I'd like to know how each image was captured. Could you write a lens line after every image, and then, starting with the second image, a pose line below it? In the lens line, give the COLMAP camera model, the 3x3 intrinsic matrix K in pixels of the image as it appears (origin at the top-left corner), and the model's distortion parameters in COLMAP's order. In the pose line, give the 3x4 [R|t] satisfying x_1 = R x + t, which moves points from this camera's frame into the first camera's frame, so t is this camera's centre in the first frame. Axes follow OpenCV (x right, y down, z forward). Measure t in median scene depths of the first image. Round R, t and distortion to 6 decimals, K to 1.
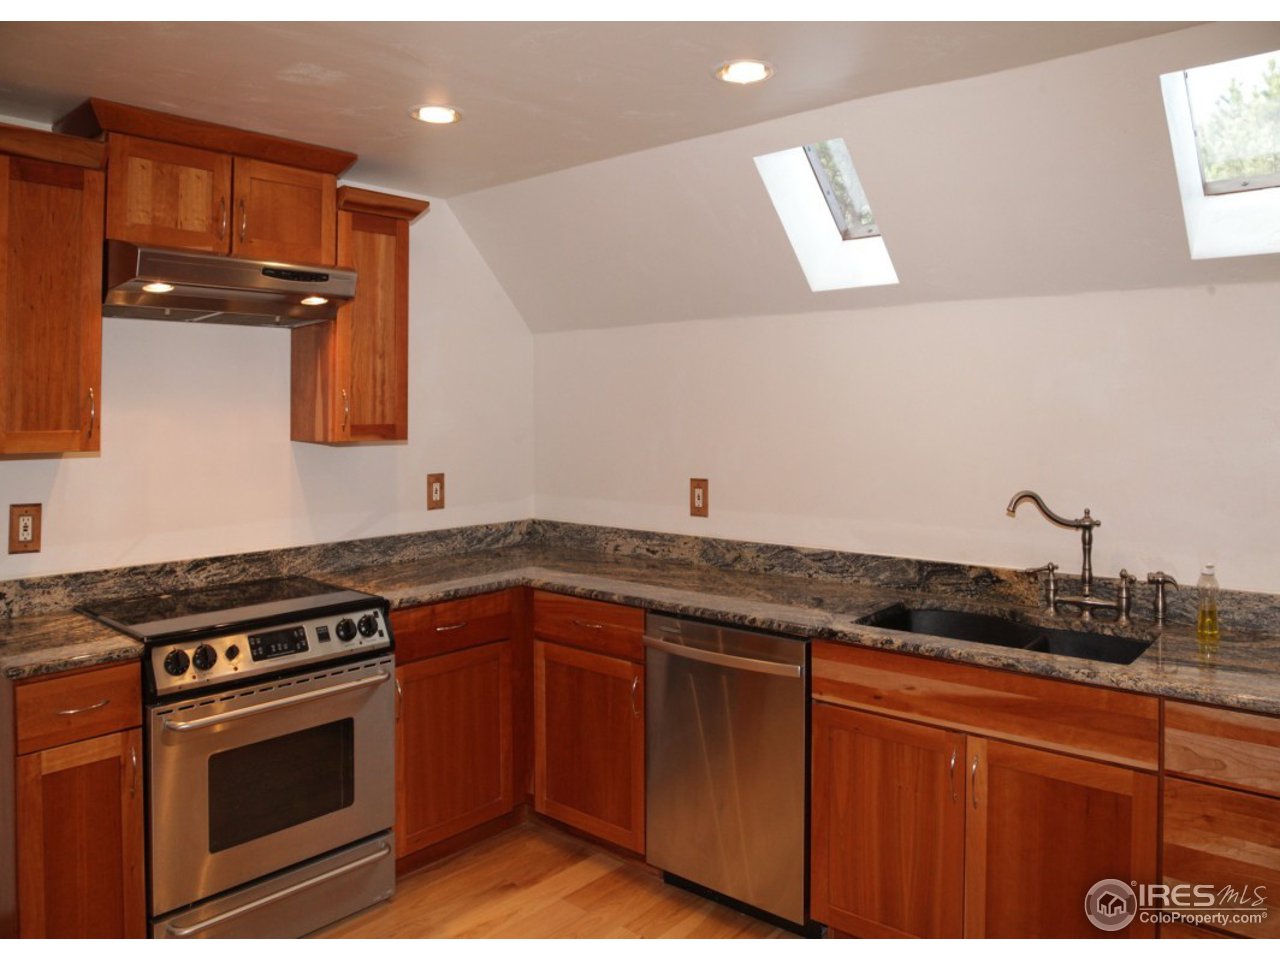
lens RADIAL K [[953.6, 0, 638.6], [0, 953.6, 432.5], [0, 0, 1]] dist [-0.125627, 0.078348]
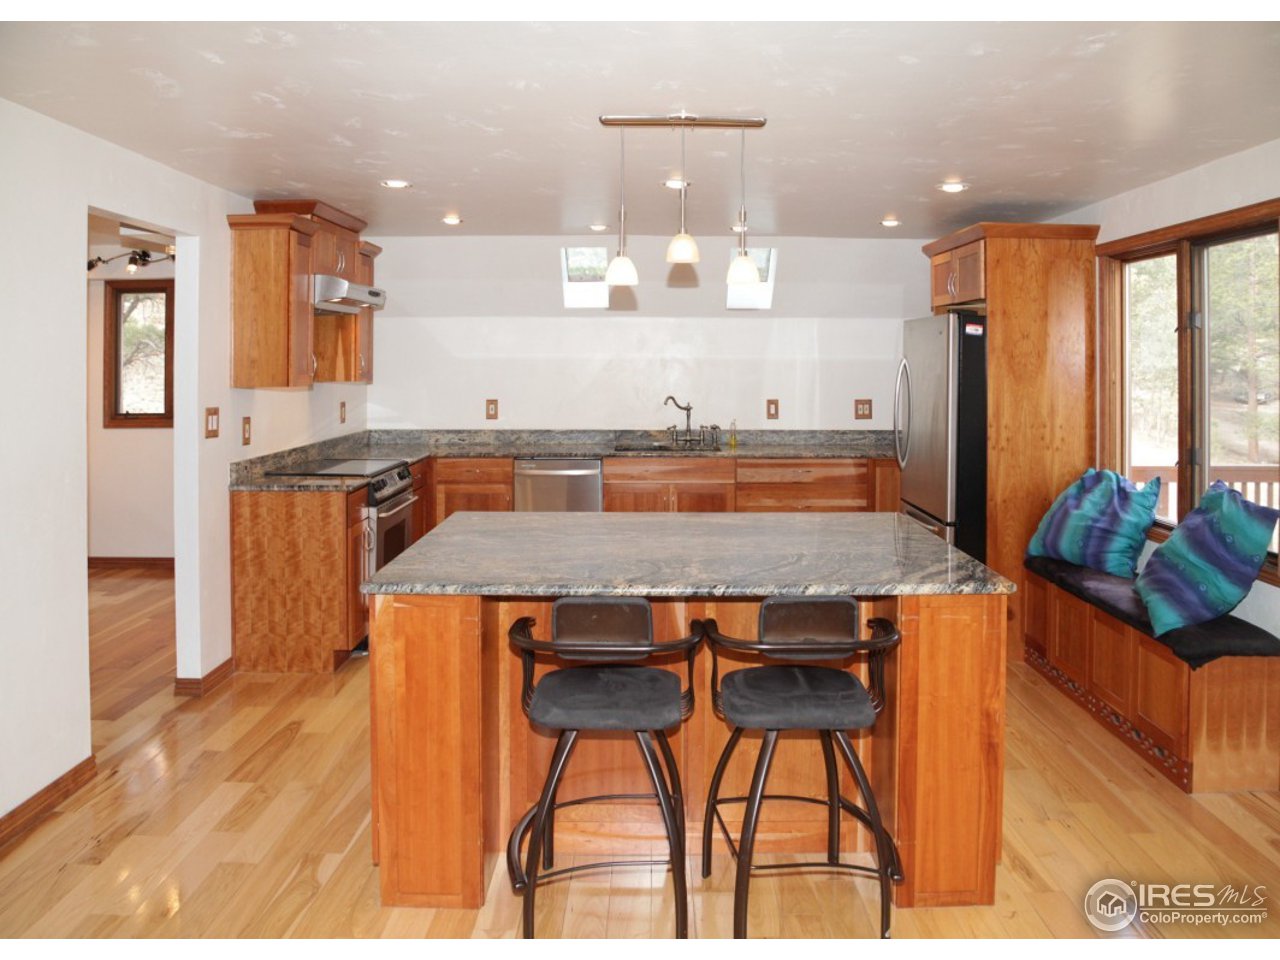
lens RADIAL K [[961.9, 0, 645.1], [0, 961.9, 374.5], [0, 0, 1]] dist [-0.108945, 0.059723]
pose [[0.756131, -0.007057, 0.654383, -1.236567], [0.015358, 0.999858, -0.006963, 0.019900], [-0.654241, 0.015314, 0.756131, -0.860000]]
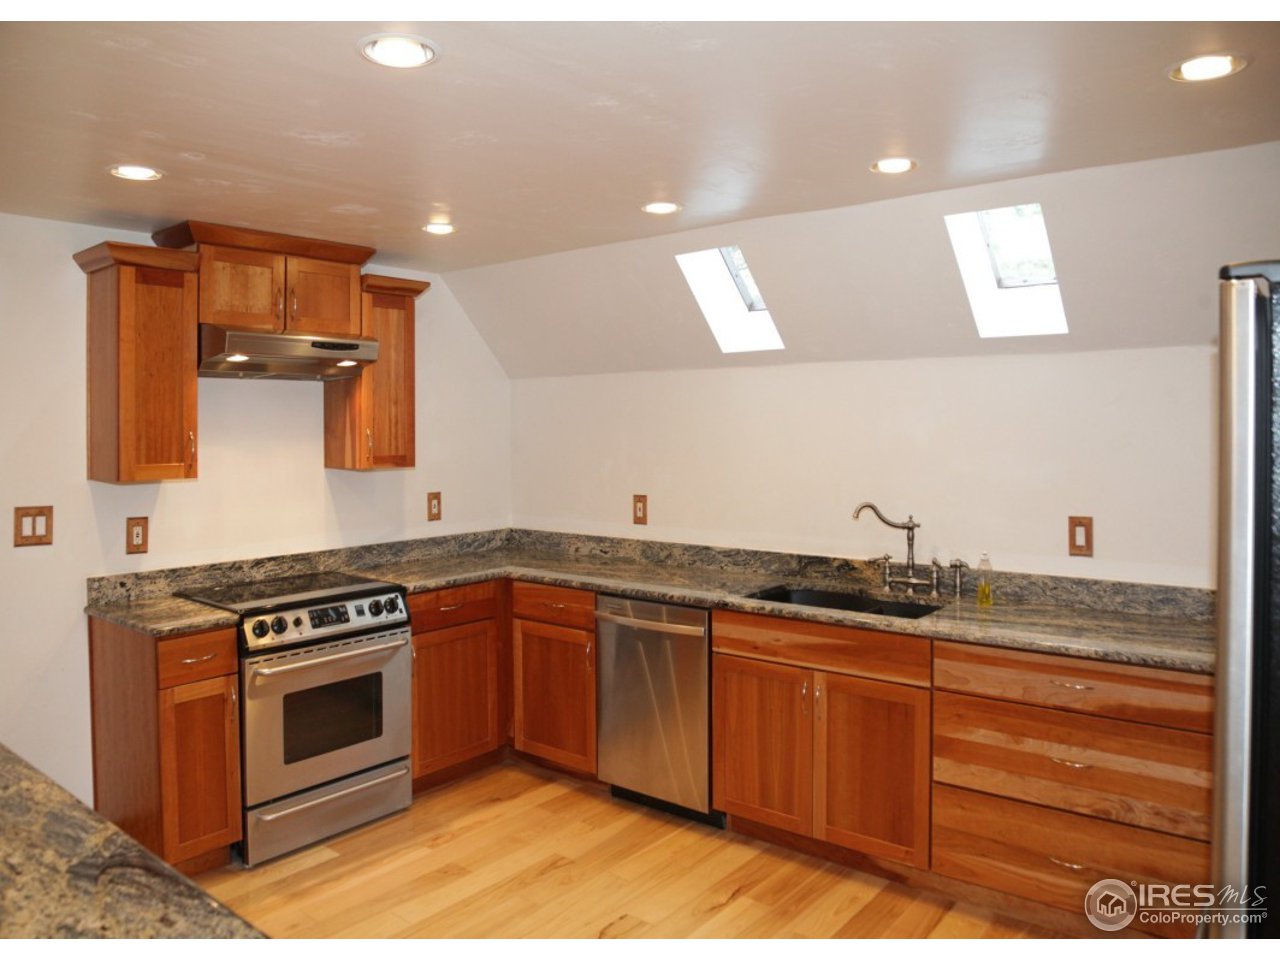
lens RADIAL K [[953.6, 0, 638.6], [0, 953.6, 432.5], [0, 0, 1]] dist [-0.125627, 0.078348]
pose [[0.999548, -0.005484, 0.029566, 0.030344], [0.005957, 0.999855, -0.015946, -0.020174], [-0.029474, 0.016115, 0.999436, -0.375870]]
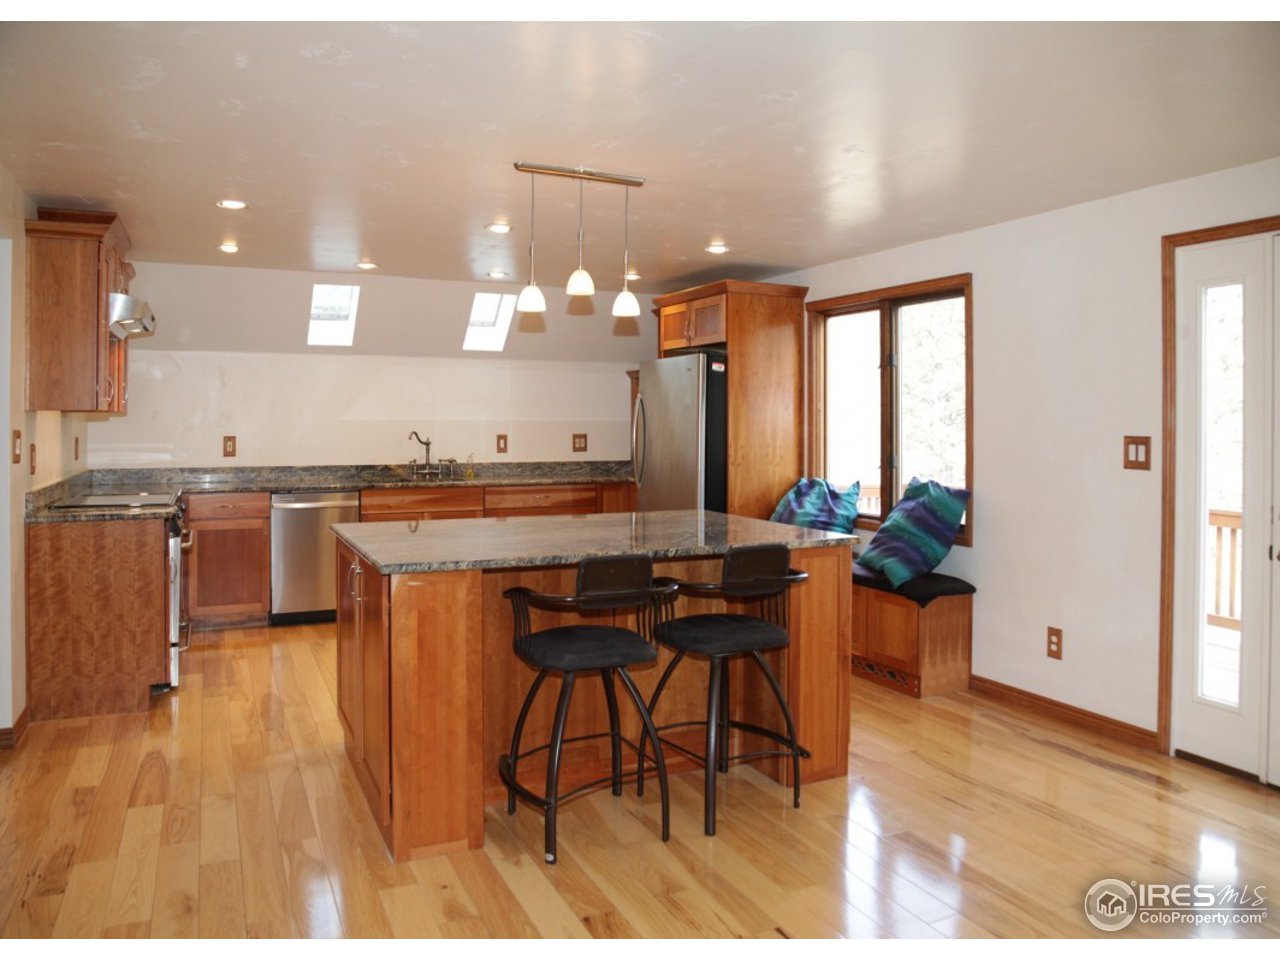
lens RADIAL K [[953.6, 0, 638.6], [0, 953.6, 432.5], [0, 0, 1]] dist [-0.125627, 0.078348]
pose [[0.398678, -0.006411, 0.917069, -1.669550], [0.024080, 0.999704, -0.003479, 0.084394], [-0.916775, 0.023470, 0.398714, -0.622251]]
